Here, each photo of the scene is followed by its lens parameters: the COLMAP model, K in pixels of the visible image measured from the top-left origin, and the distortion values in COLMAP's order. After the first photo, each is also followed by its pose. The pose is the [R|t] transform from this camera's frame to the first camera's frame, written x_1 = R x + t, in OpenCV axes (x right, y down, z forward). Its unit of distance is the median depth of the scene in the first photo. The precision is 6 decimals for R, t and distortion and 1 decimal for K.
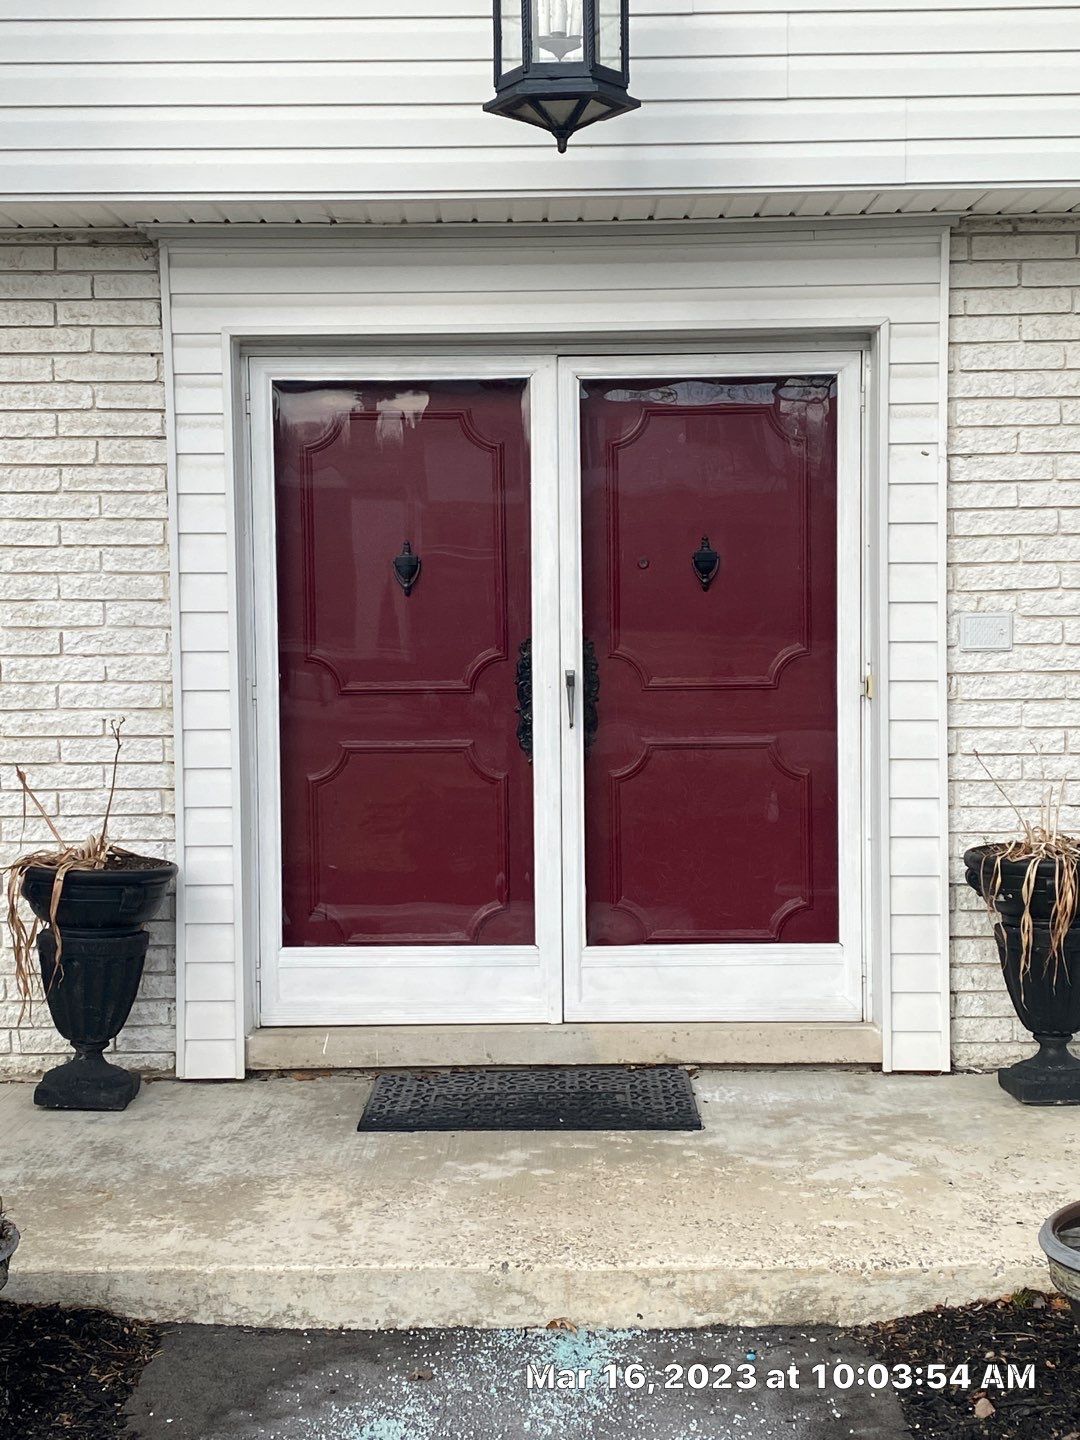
lens RADIAL K [[2089.2, 0, 546.9], [0, 2089.2, 728.4], [0, 0, 1]] dist [0.047728, -0.098553]
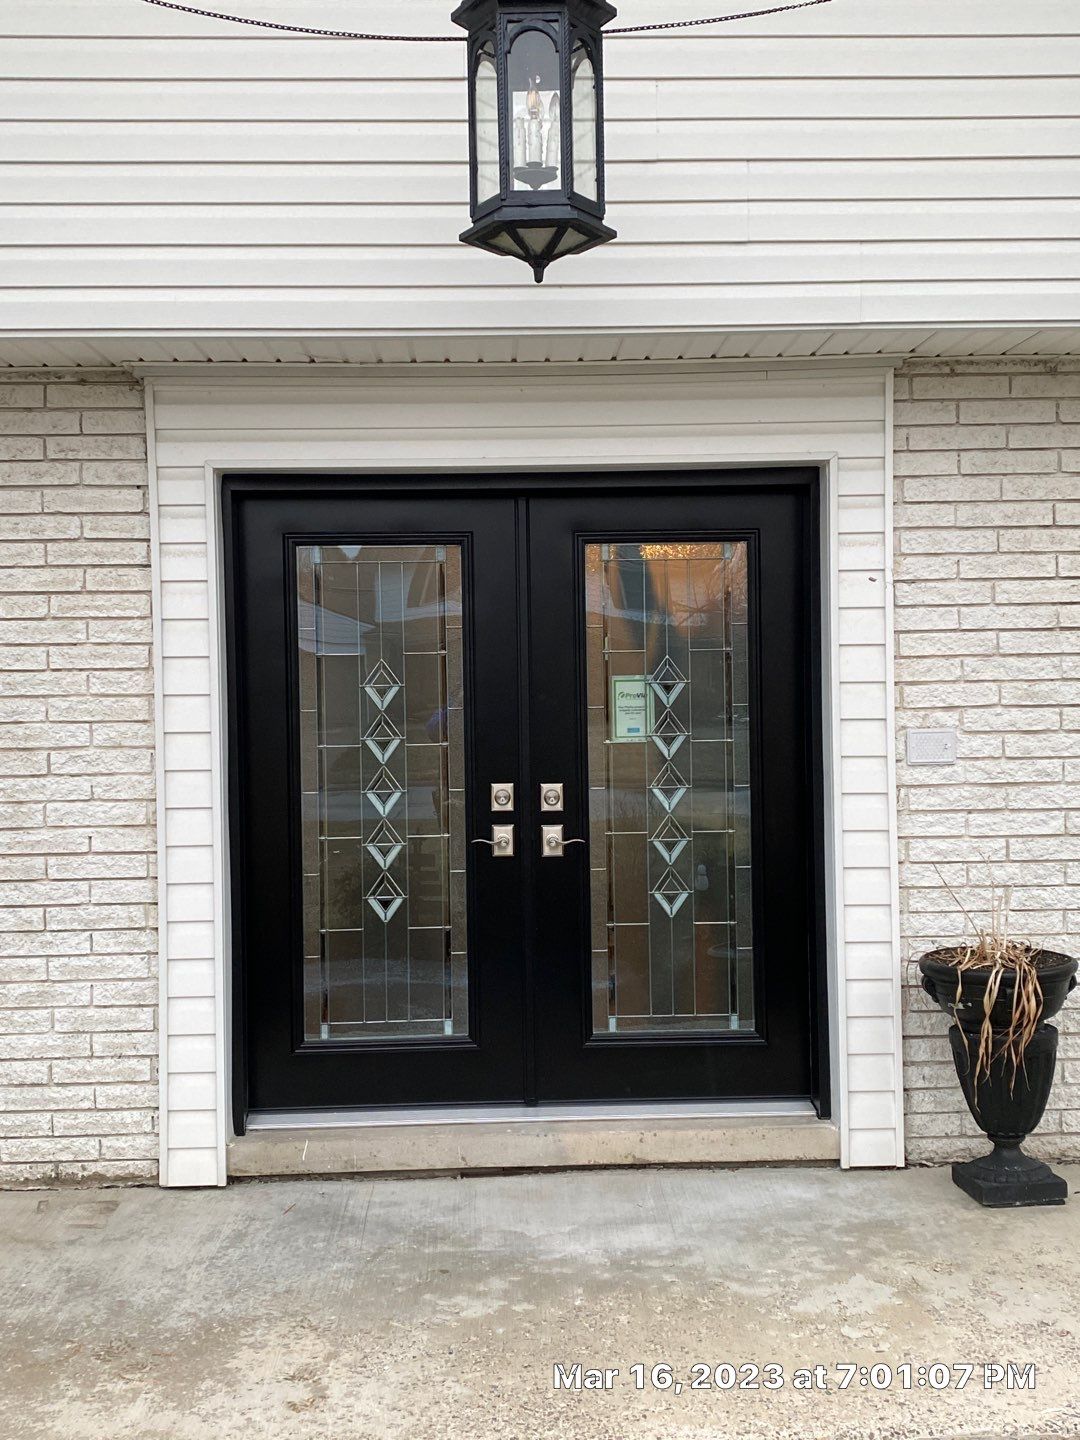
lens RADIAL K [[1573.6, 0, 543.4], [0, 1573.6, 714.0], [0, 0, 1]] dist [0.000518, -0.034874]
pose [[0.999291, -0.005447, 0.037257, -0.016314], [0.007065, 0.999031, -0.043452, -0.029952], [-0.036984, 0.043685, 0.998361, 0.214545]]
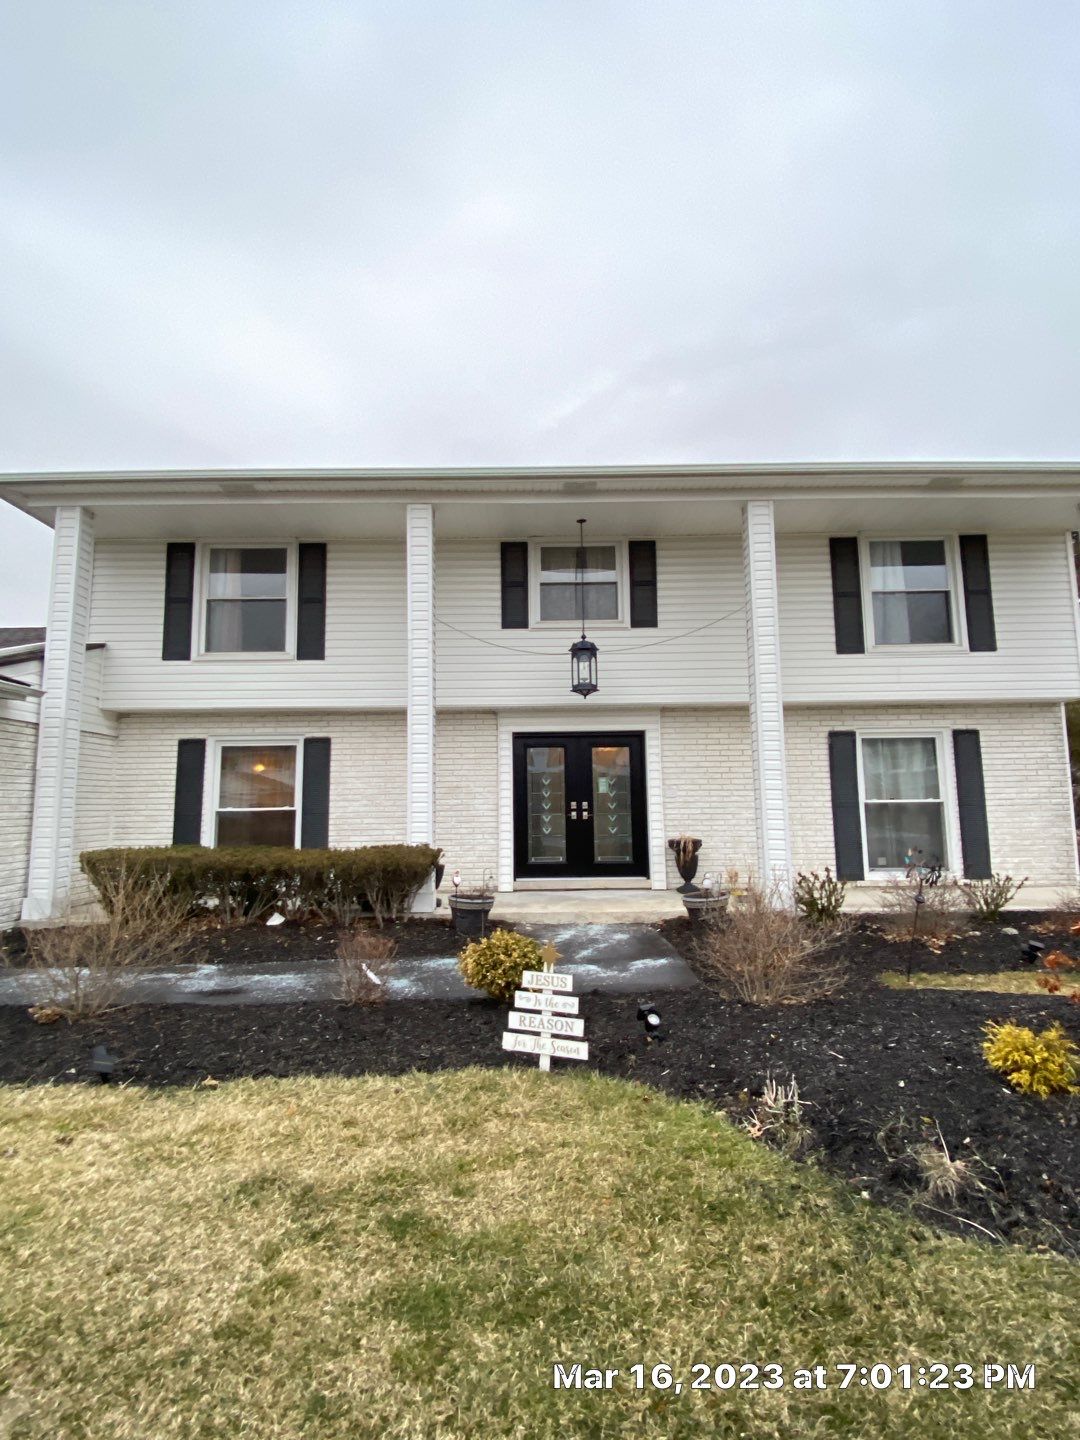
lens RADIAL K [[749.1, 0, 539.3], [0, 749.1, 716.3], [0, 0, 1]] dist [0.056507, -0.048626]
pose [[0.999864, -0.000511, 0.016456, -0.115563], [0.003482, 0.983469, -0.181042, 0.088905], [-0.016091, 0.181074, 0.983338, -0.699493]]
